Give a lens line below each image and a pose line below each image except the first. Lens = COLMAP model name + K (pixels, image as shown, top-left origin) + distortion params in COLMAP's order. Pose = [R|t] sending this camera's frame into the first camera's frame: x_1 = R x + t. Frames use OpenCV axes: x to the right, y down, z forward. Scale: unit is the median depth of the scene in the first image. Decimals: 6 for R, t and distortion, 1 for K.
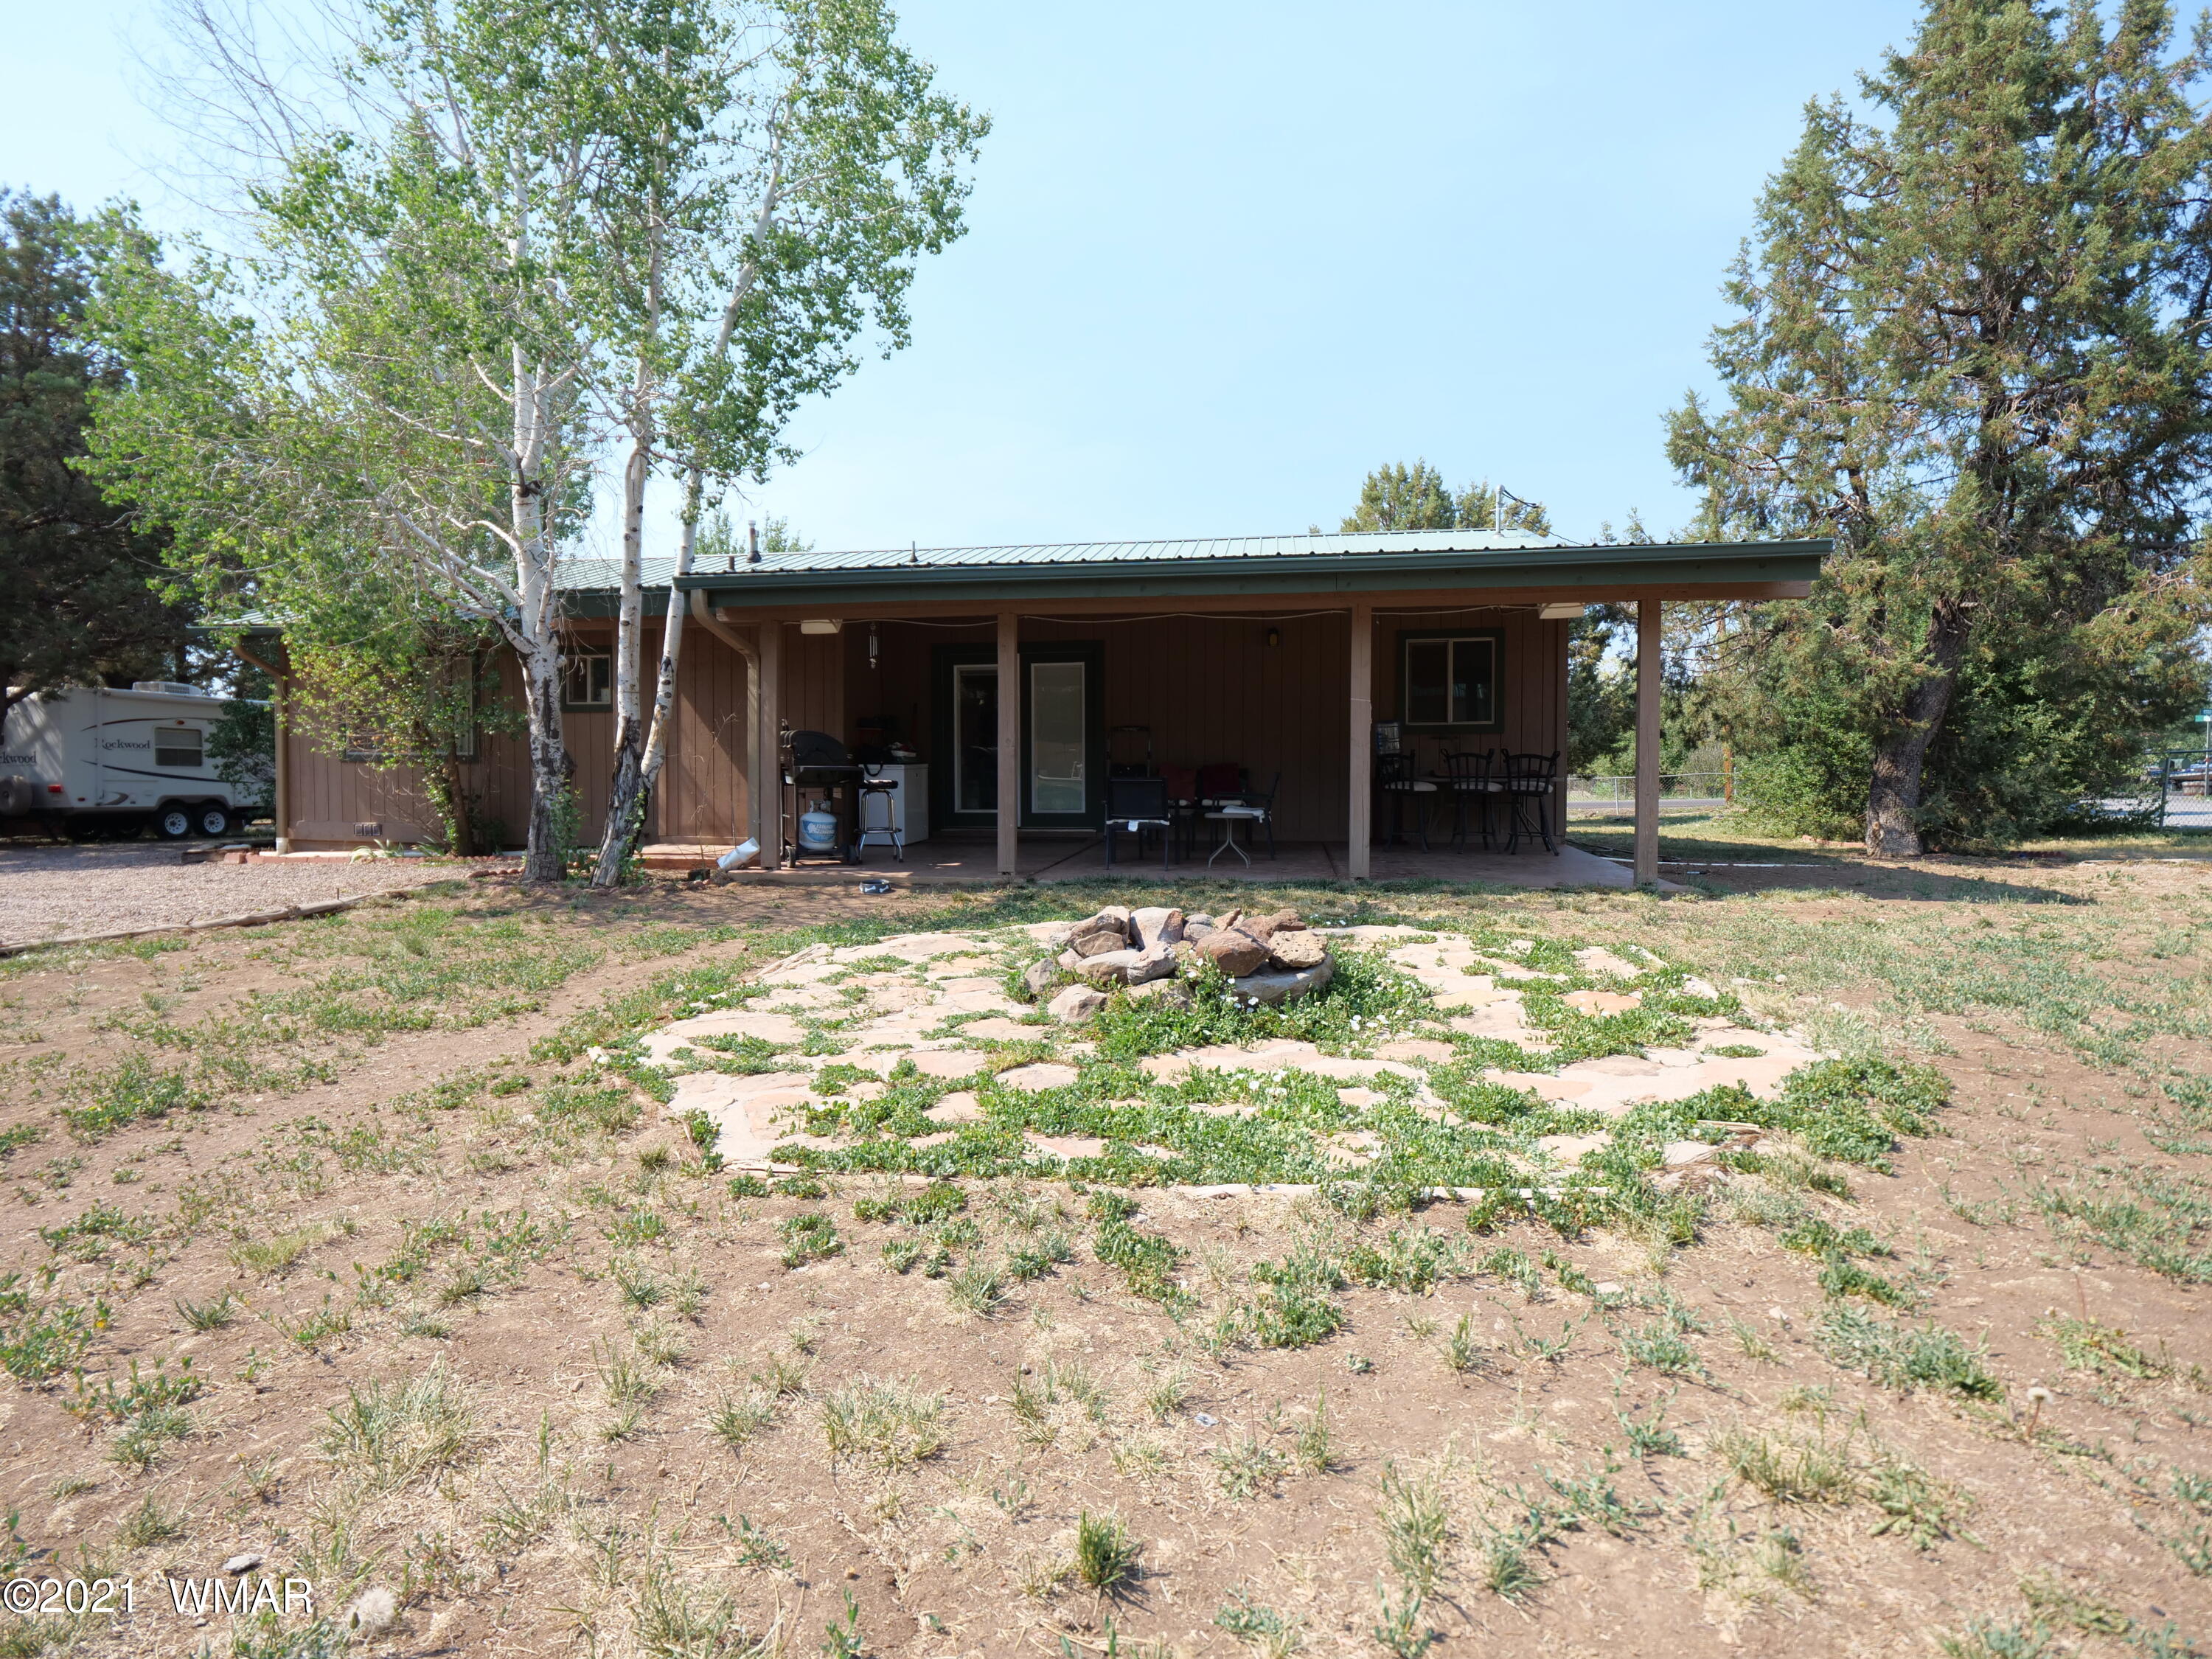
lens RADIAL K [[1073.4, 0, 1099.0], [0, 1073.4, 816.5], [0, 0, 1]] dist [-0.014376, 0.000758]
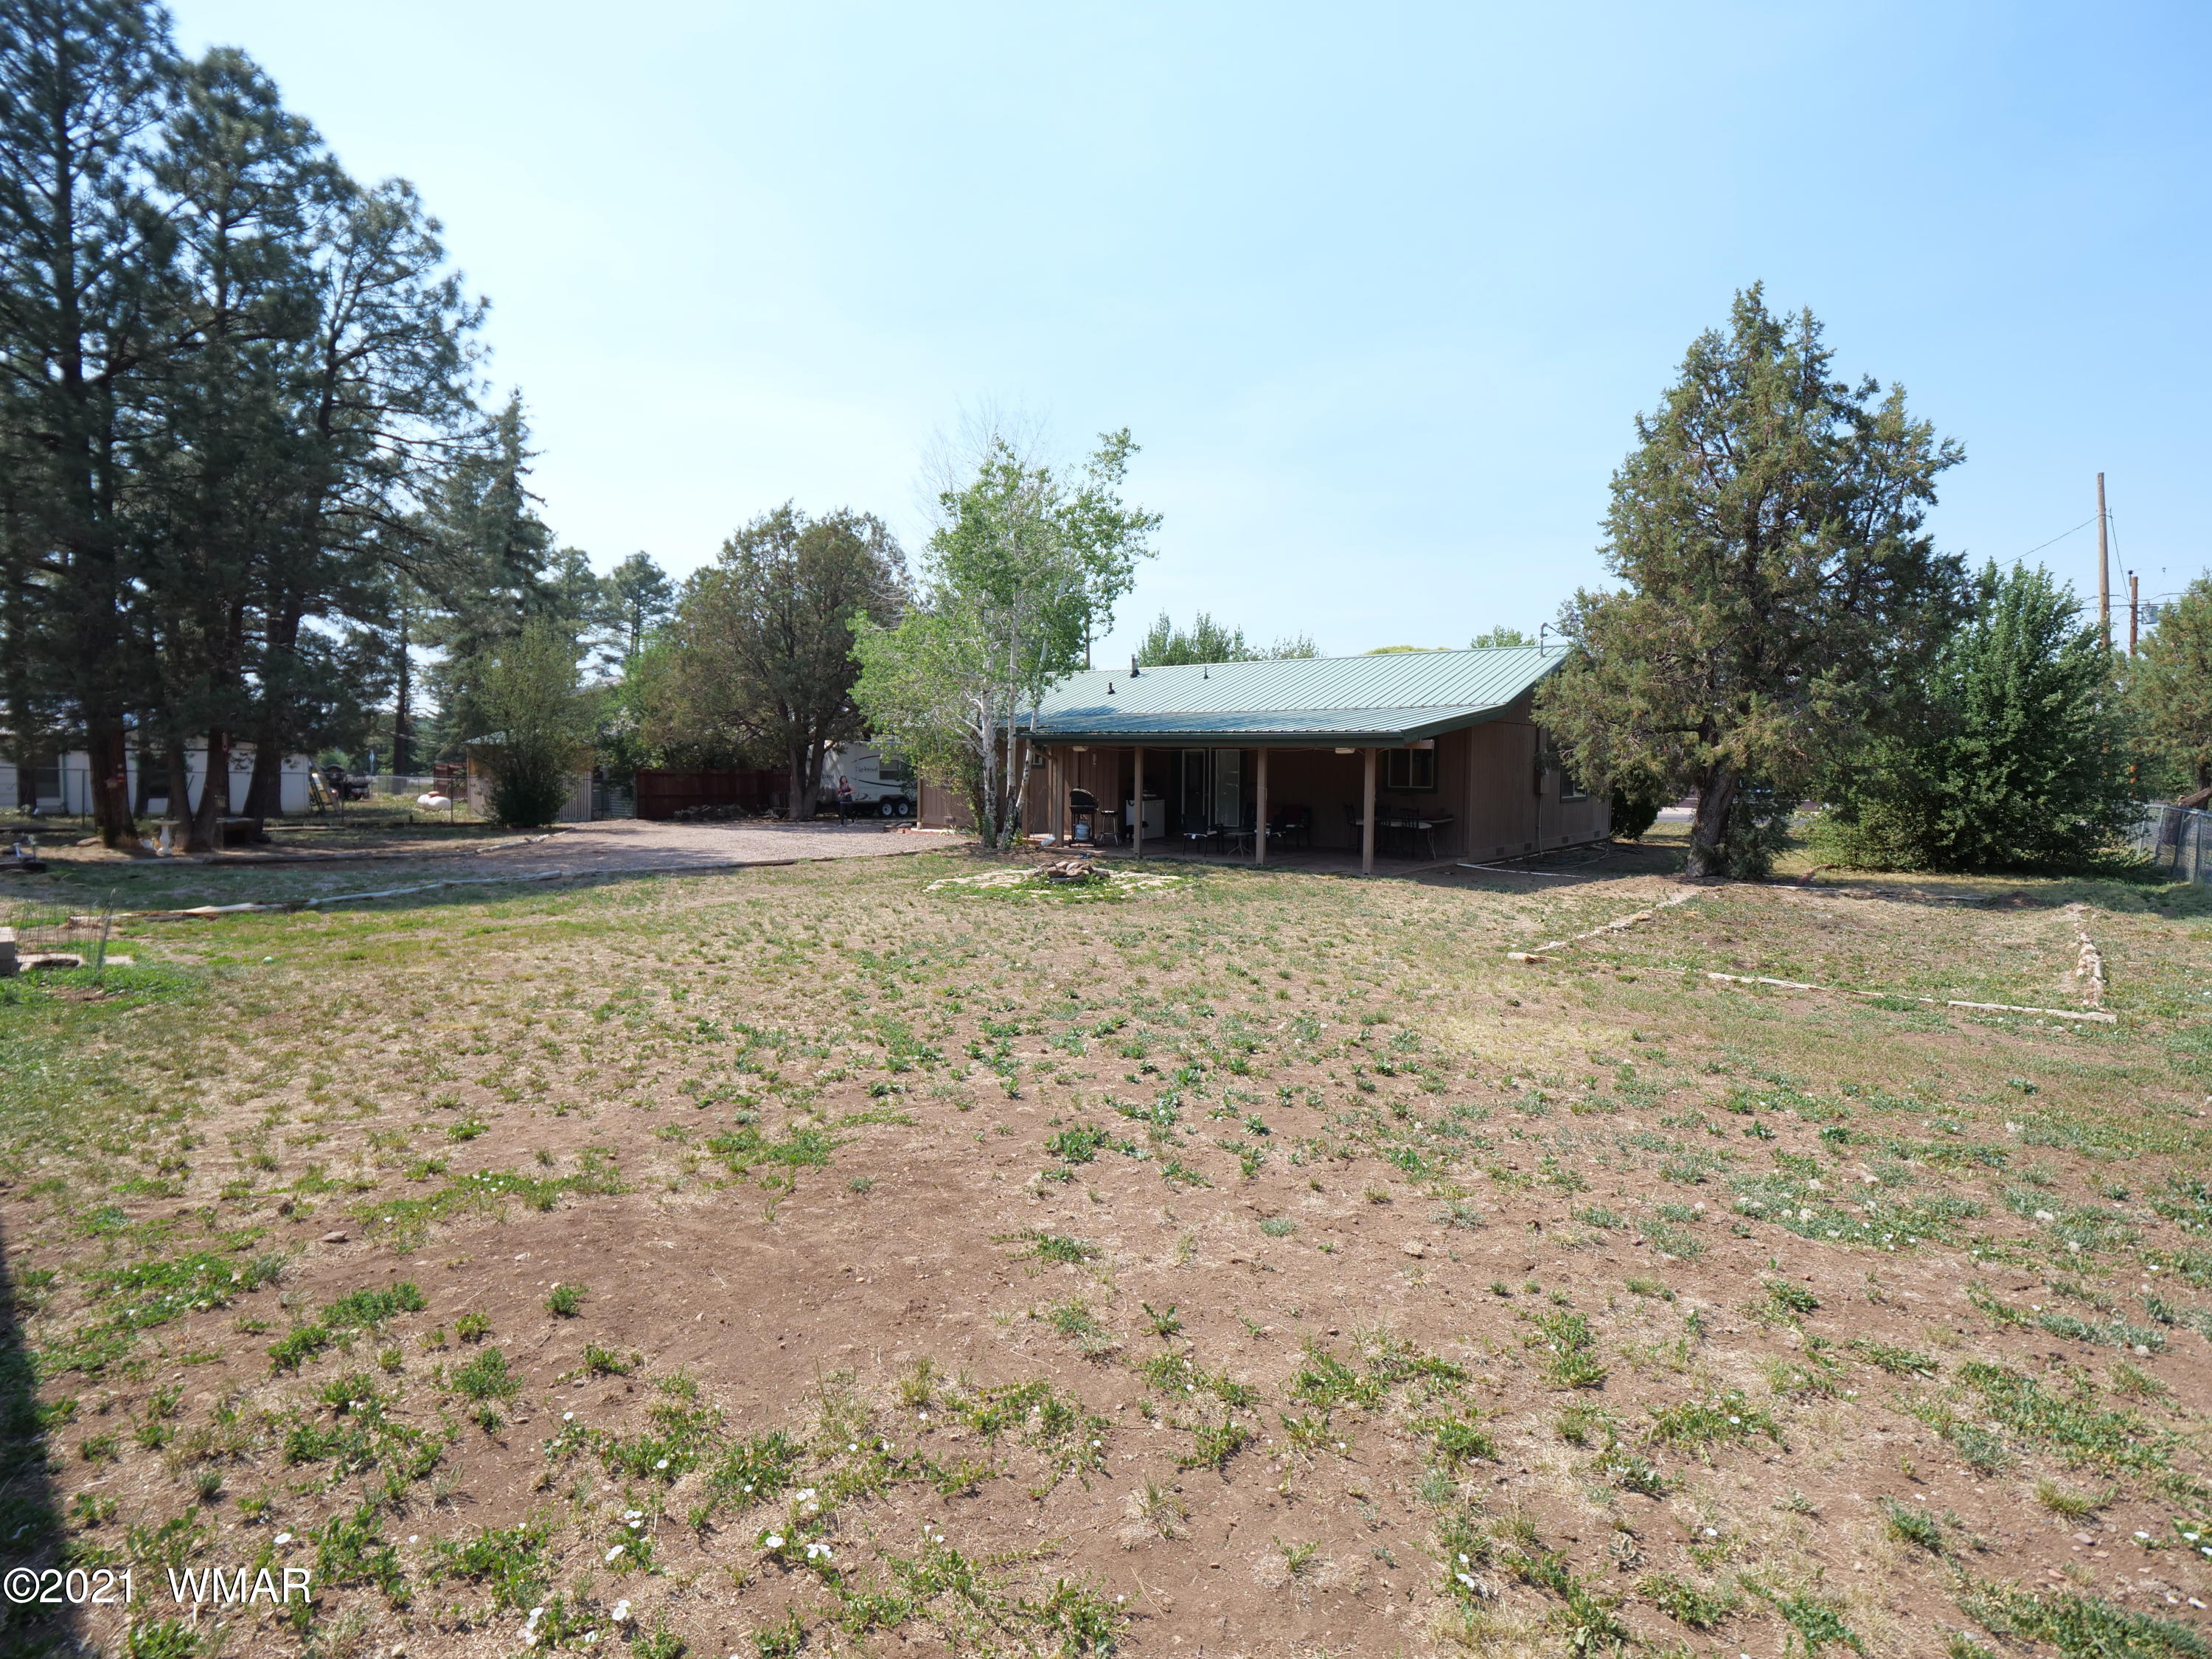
lens RADIAL K [[1051.7, 0, 1111.2], [0, 1051.7, 798.6], [0, 0, 1]] dist [-0.016398, 0.000797]
pose [[0.866198, 0.026223, -0.499012, 0.804373], [-0.026651, 0.999625, 0.006268, -0.065249], [0.498990, 0.007870, 0.866572, -0.833064]]
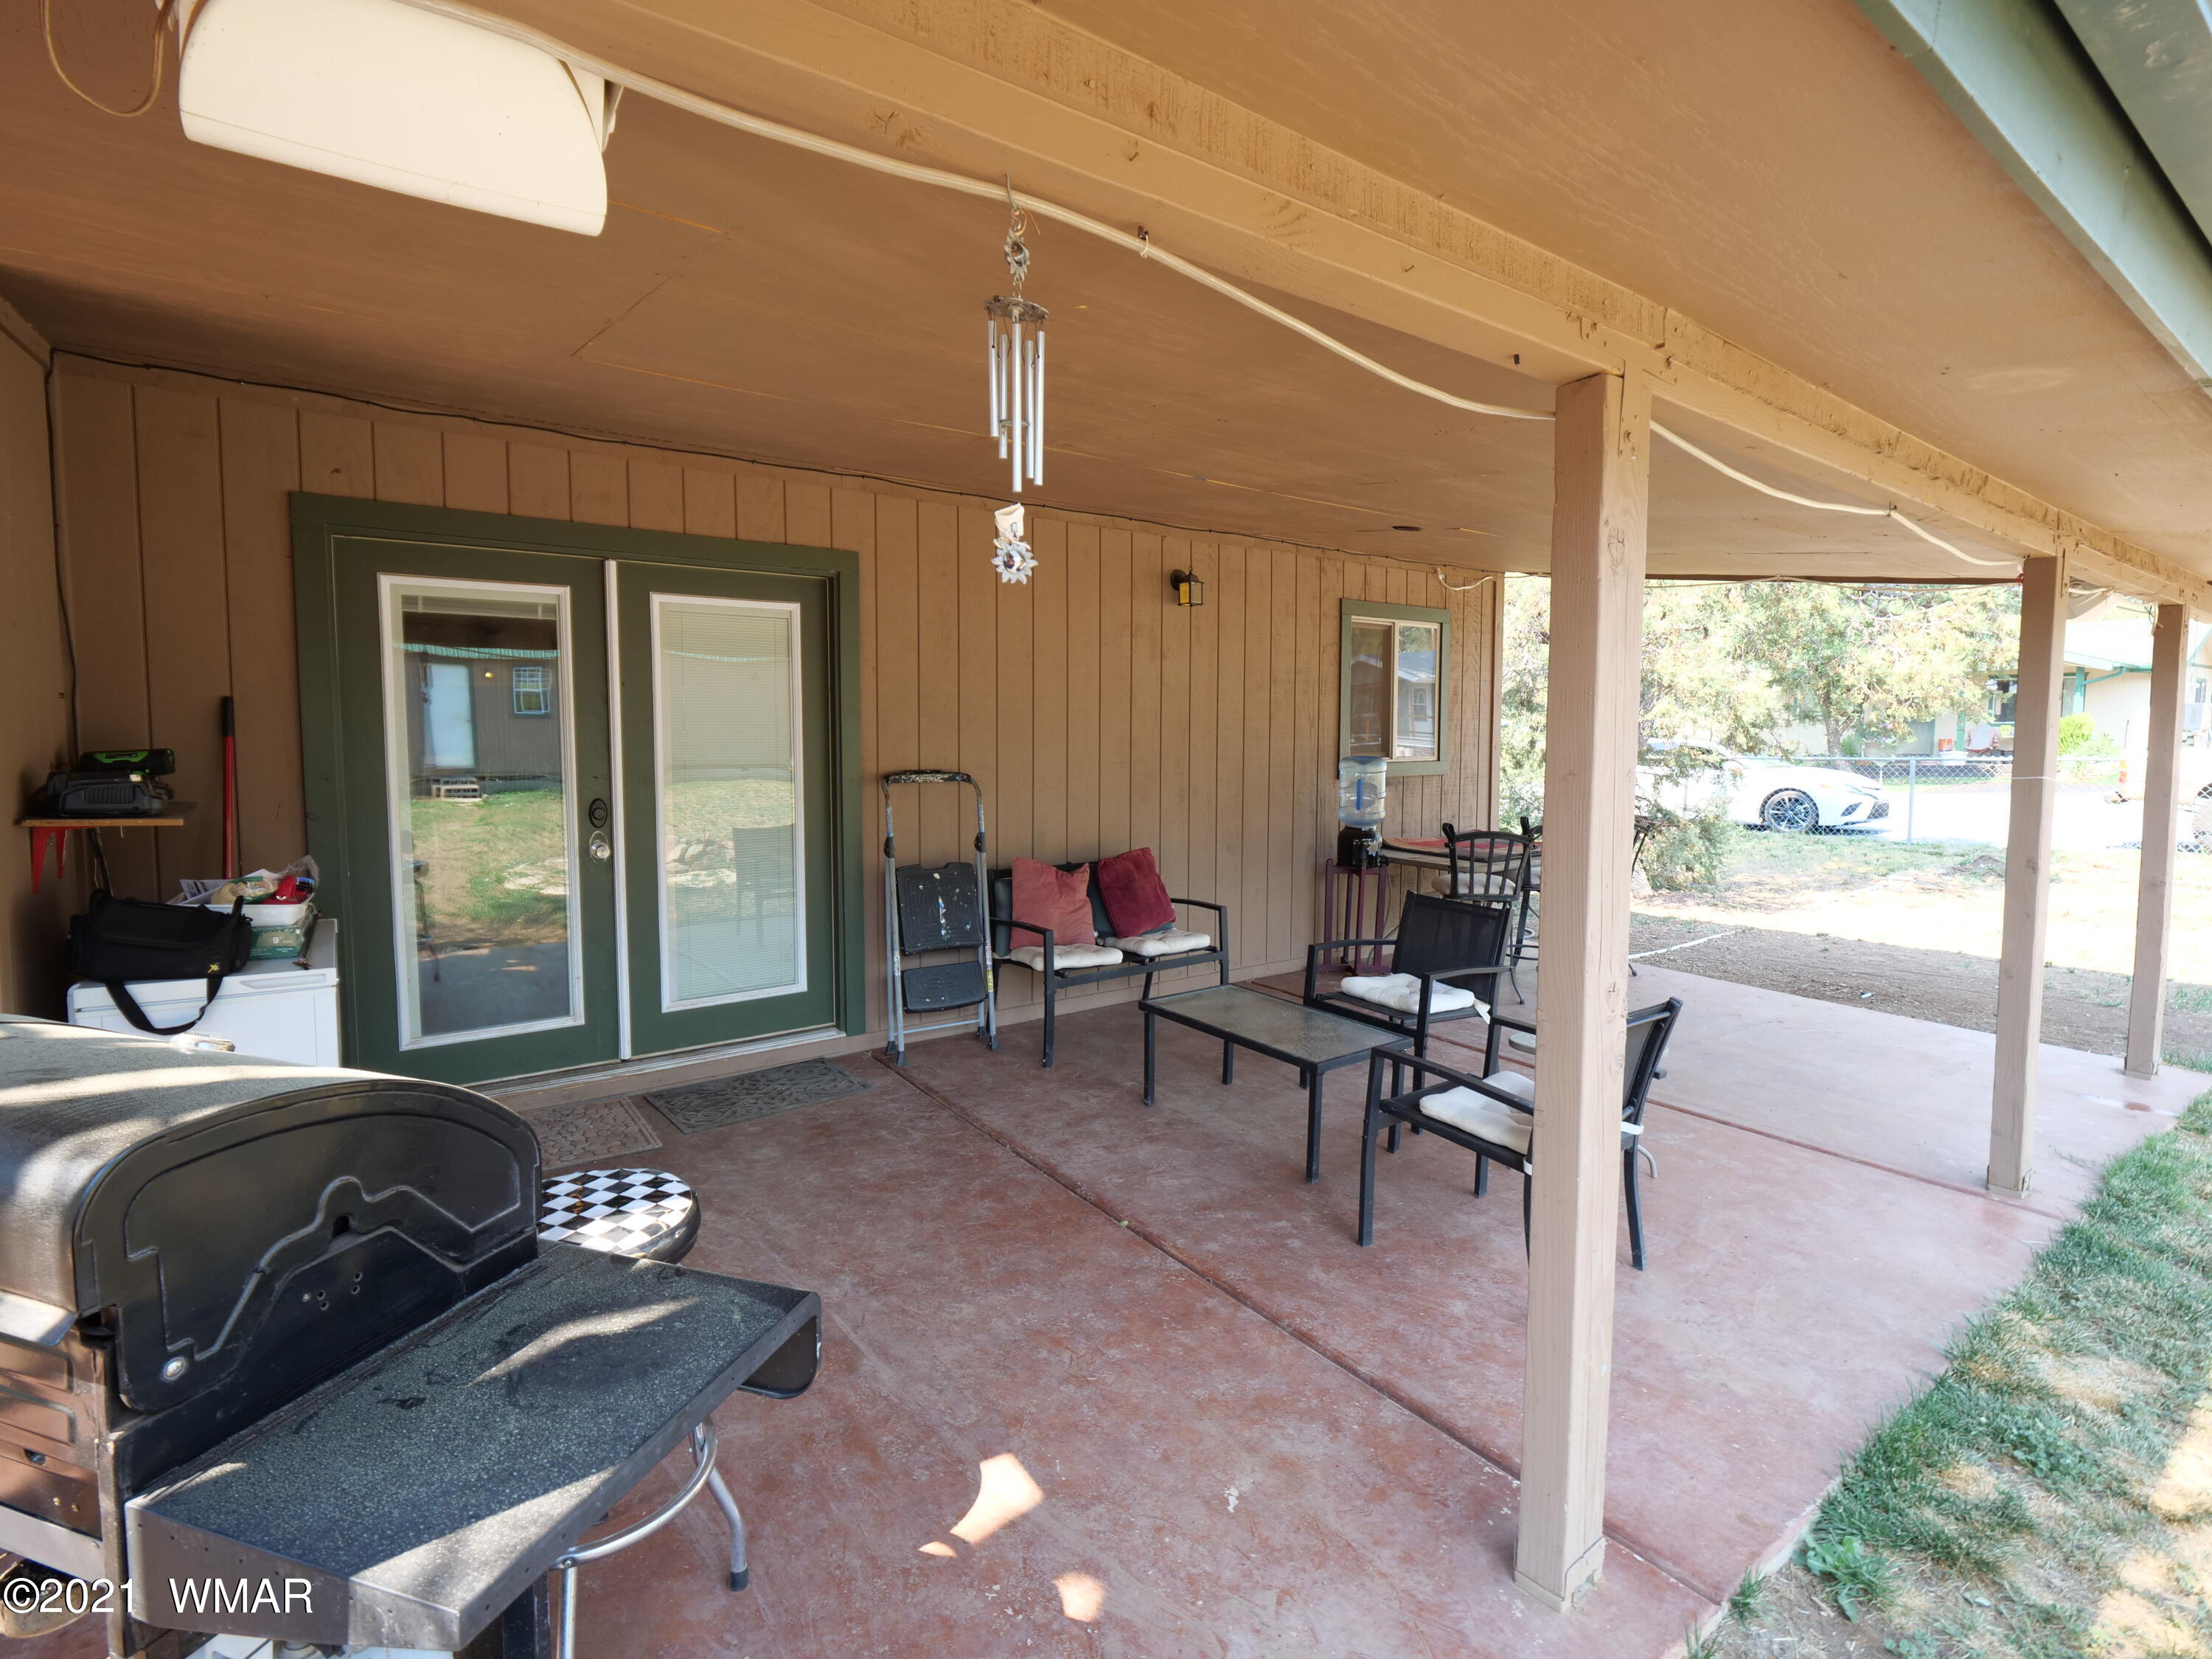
lens RADIAL K [[1073.4, 0, 1099.0], [0, 1073.4, 816.5], [0, 0, 1]] dist [-0.014376, 0.000758]
pose [[0.703655, -0.054132, 0.708477, -0.232328], [0.021843, 0.998270, 0.054580, -0.094635], [-0.710206, -0.022930, 0.703620, 0.710958]]
